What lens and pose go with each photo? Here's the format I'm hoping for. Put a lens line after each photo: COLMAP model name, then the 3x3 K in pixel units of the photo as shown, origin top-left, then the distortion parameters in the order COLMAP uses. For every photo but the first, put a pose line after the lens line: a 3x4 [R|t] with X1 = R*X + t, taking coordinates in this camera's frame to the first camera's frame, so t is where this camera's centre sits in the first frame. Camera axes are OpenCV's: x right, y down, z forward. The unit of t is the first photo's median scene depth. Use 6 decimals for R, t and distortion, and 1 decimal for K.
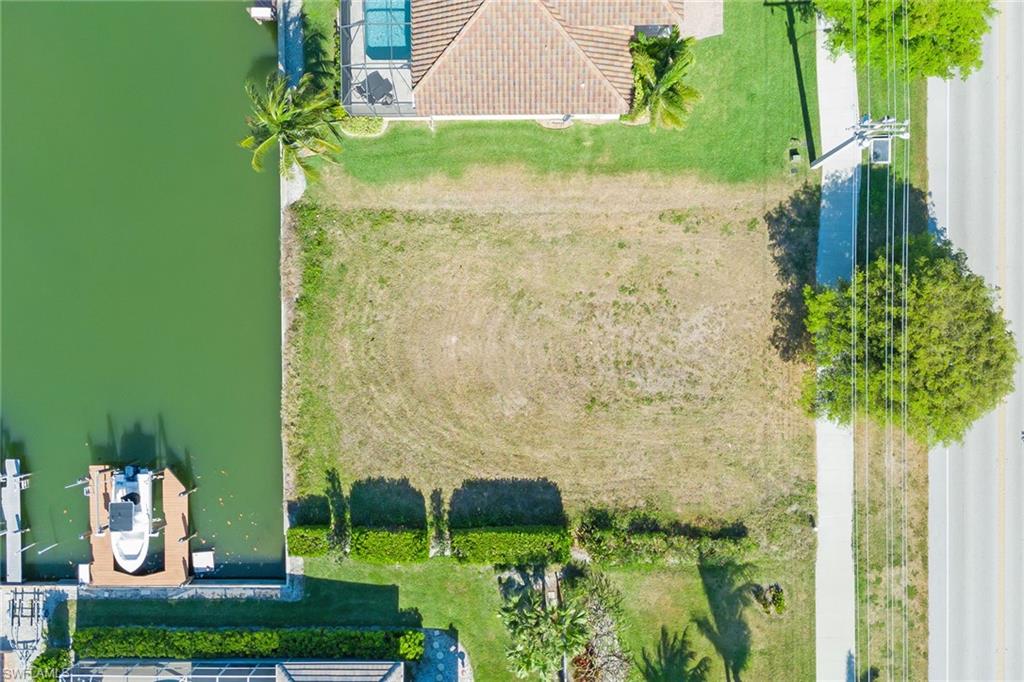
lens RADIAL K [[968.7, 0, 469.9], [0, 968.7, 327.7], [0, 0, 1]] dist [0.052861, -0.083639]
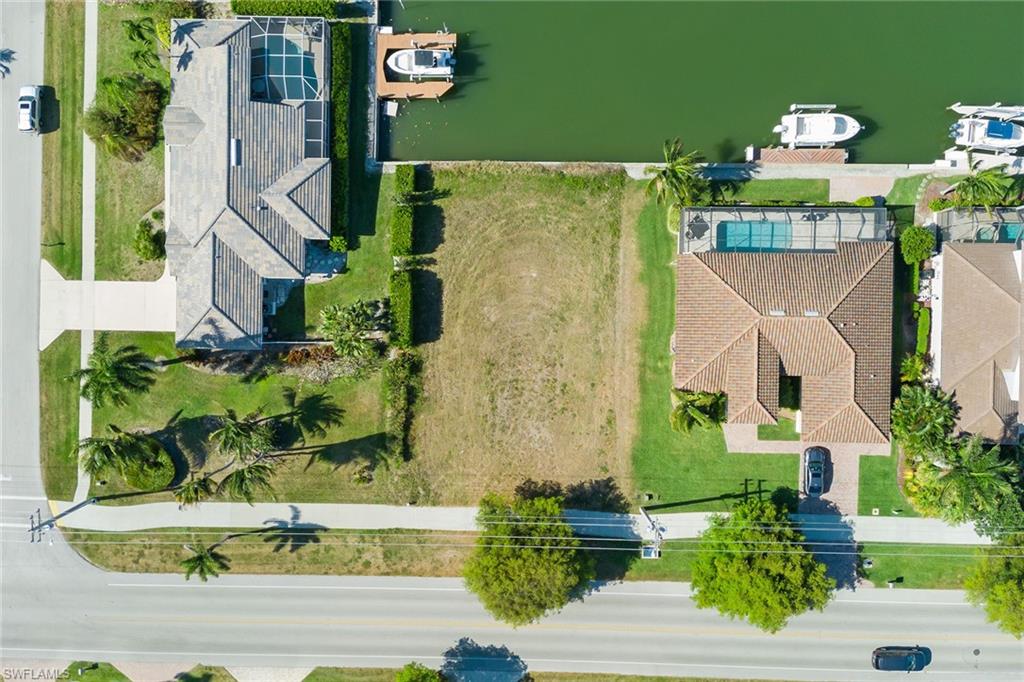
lens RADIAL K [[908.9, 0, 516.1], [0, 908.9, 318.8], [0, 0, 1]] dist [0.056471, -0.001269]
pose [[-0.018780, 0.998600, 0.049450, -0.017670], [-0.999426, -0.020144, 0.027238, 0.000143], [0.028196, -0.048910, 0.998405, -0.440689]]
